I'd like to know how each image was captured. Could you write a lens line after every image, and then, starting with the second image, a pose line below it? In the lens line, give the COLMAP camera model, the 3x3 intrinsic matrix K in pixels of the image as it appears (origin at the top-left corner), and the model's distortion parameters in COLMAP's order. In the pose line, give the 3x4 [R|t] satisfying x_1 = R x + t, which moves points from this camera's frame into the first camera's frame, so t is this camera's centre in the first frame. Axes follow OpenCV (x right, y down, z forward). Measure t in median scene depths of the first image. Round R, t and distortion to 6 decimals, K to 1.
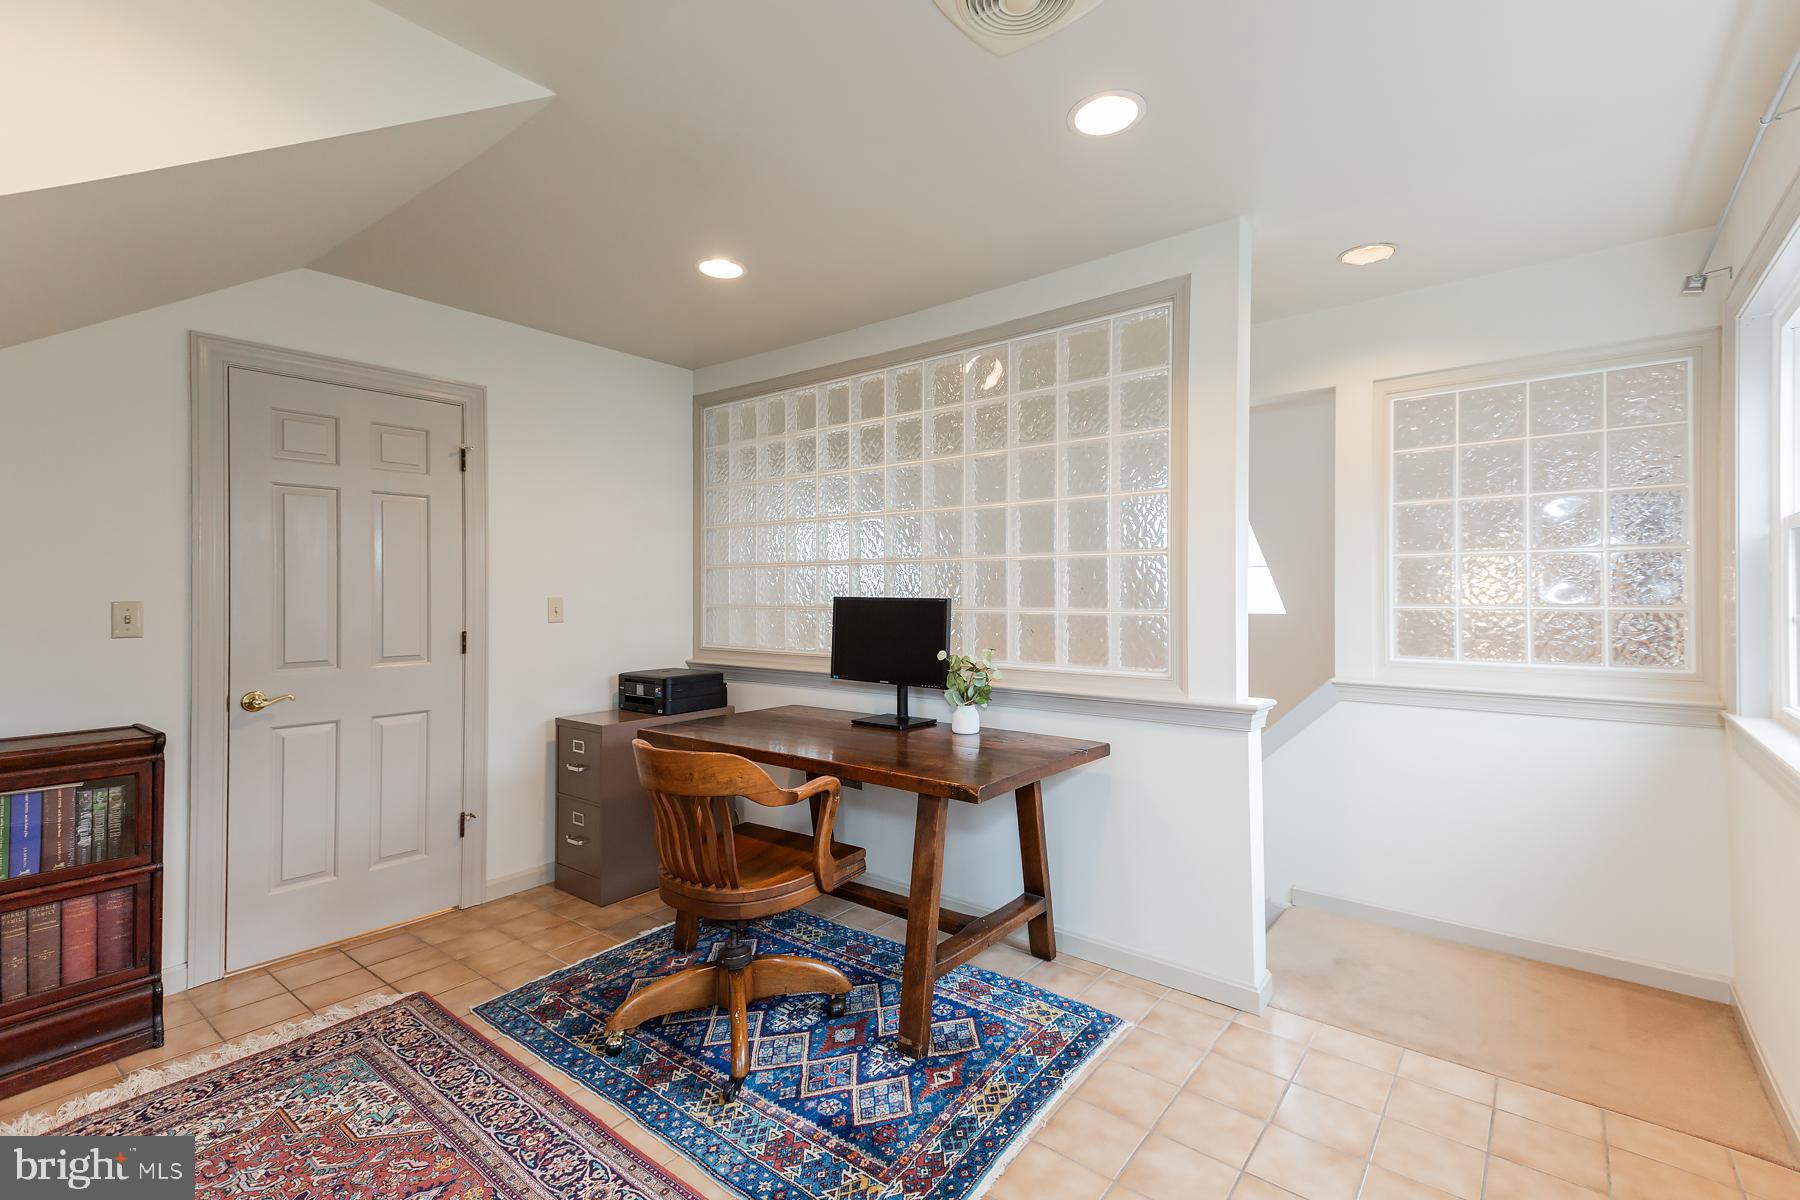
lens RADIAL K [[802.4, 0, 900.0], [0, 802.4, 600.0], [0, 0, 1]] dist [0.045743, 0.000027]
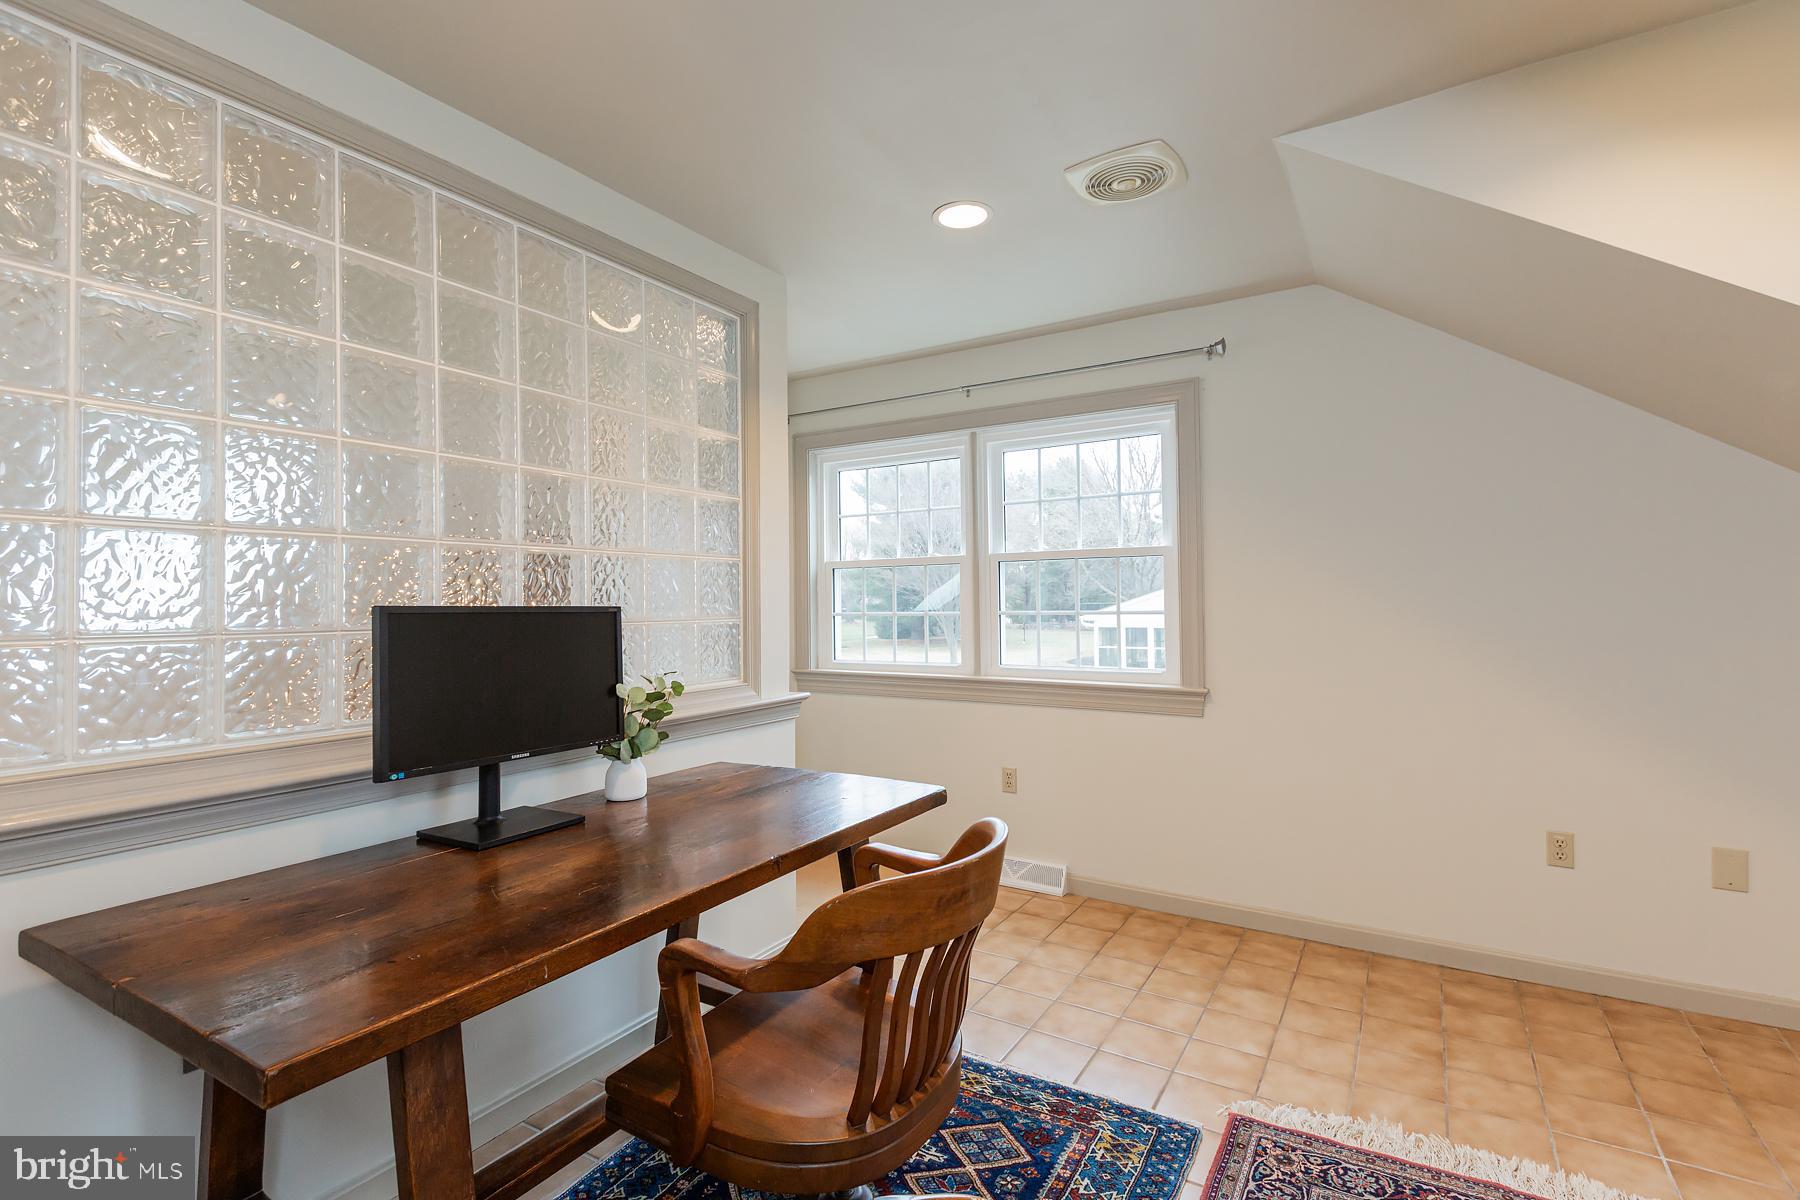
lens RADIAL K [[855.9, 0, 900.8], [0, 855.9, 610.1], [0, 0, 1]] dist [0.030924, 0.000124]
pose [[-0.138035, 0.001040, 0.990427, -0.693162], [0.023226, 0.999728, 0.002188, 0.005290], [-0.990155, 0.023305, -0.138022, 0.864862]]
